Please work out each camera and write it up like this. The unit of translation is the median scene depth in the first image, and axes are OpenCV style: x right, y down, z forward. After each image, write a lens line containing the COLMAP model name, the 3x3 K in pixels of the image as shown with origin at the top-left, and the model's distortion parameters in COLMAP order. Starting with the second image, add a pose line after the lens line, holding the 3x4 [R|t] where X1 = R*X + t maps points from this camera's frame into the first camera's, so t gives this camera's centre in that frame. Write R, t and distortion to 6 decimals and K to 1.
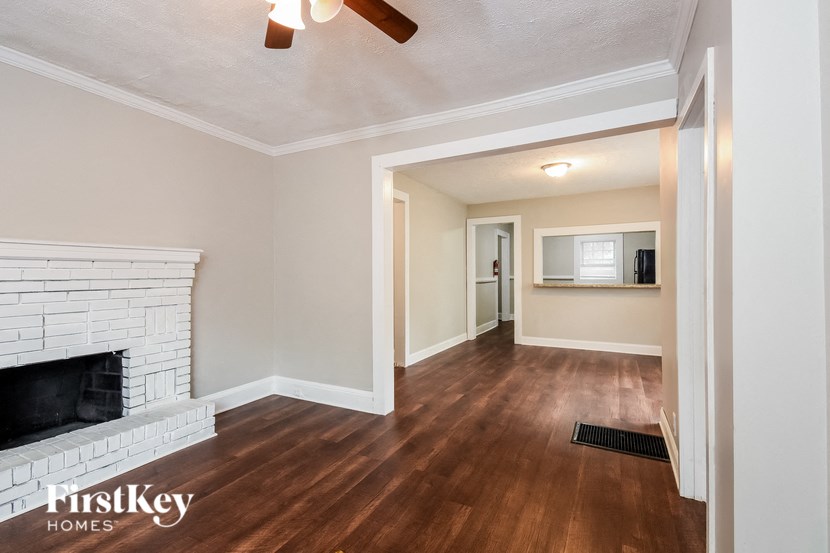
lens RADIAL K [[381.2, 0, 413.3], [0, 381.2, 273.1], [0, 0, 1]] dist [0.027863, -0.000366]
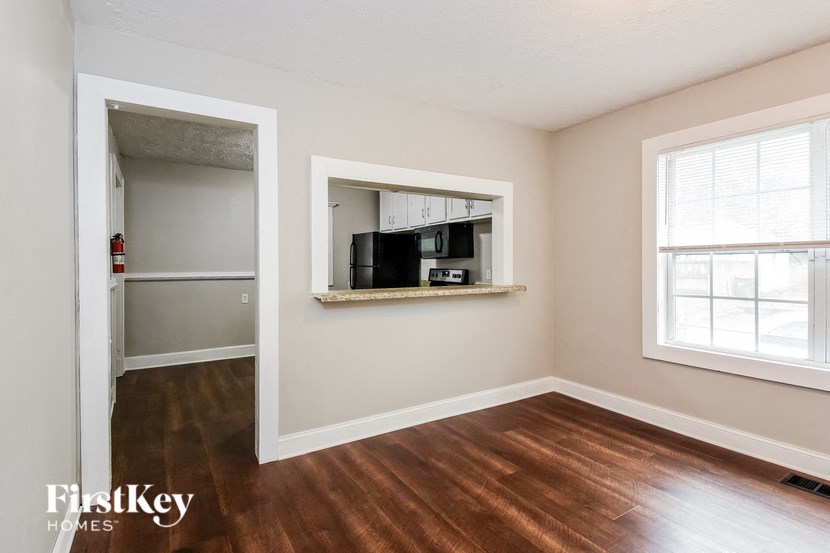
lens RADIAL K [[424.8, 0, 411.2], [0, 424.8, 268.5], [0, 0, 1]] dist [0.027383, 0.000236]
pose [[0.515551, -0.003849, 0.856850, -0.008714], [0.001176, 0.999992, 0.003785, -0.000582], [-0.856858, -0.000944, 0.515552, 0.977103]]
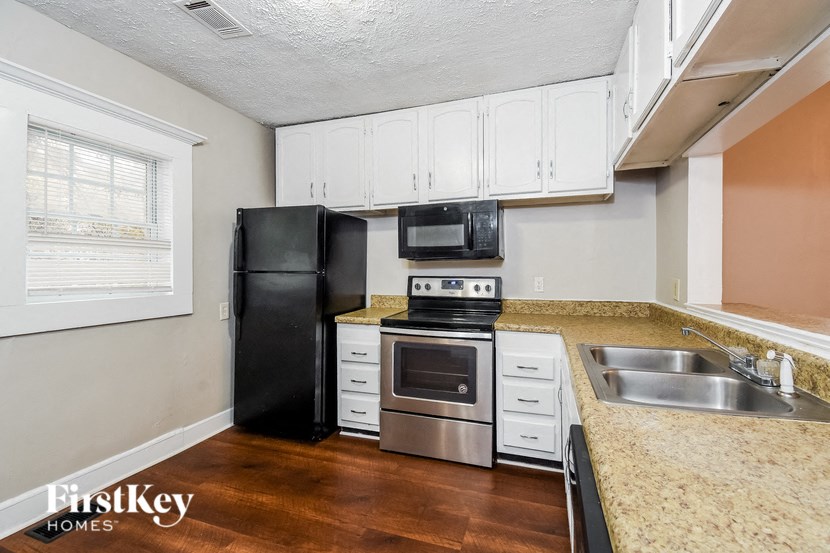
lens RADIAL K [[381.2, 0, 417.6], [0, 381.2, 272.5], [0, 0, 1]] dist [0.027863, -0.000366]
pose [[-0.151015, -0.004226, 0.988522, 0.406927], [0.001881, 0.999988, 0.004562, -0.004683], [-0.988530, 0.002548, -0.151005, 1.648180]]
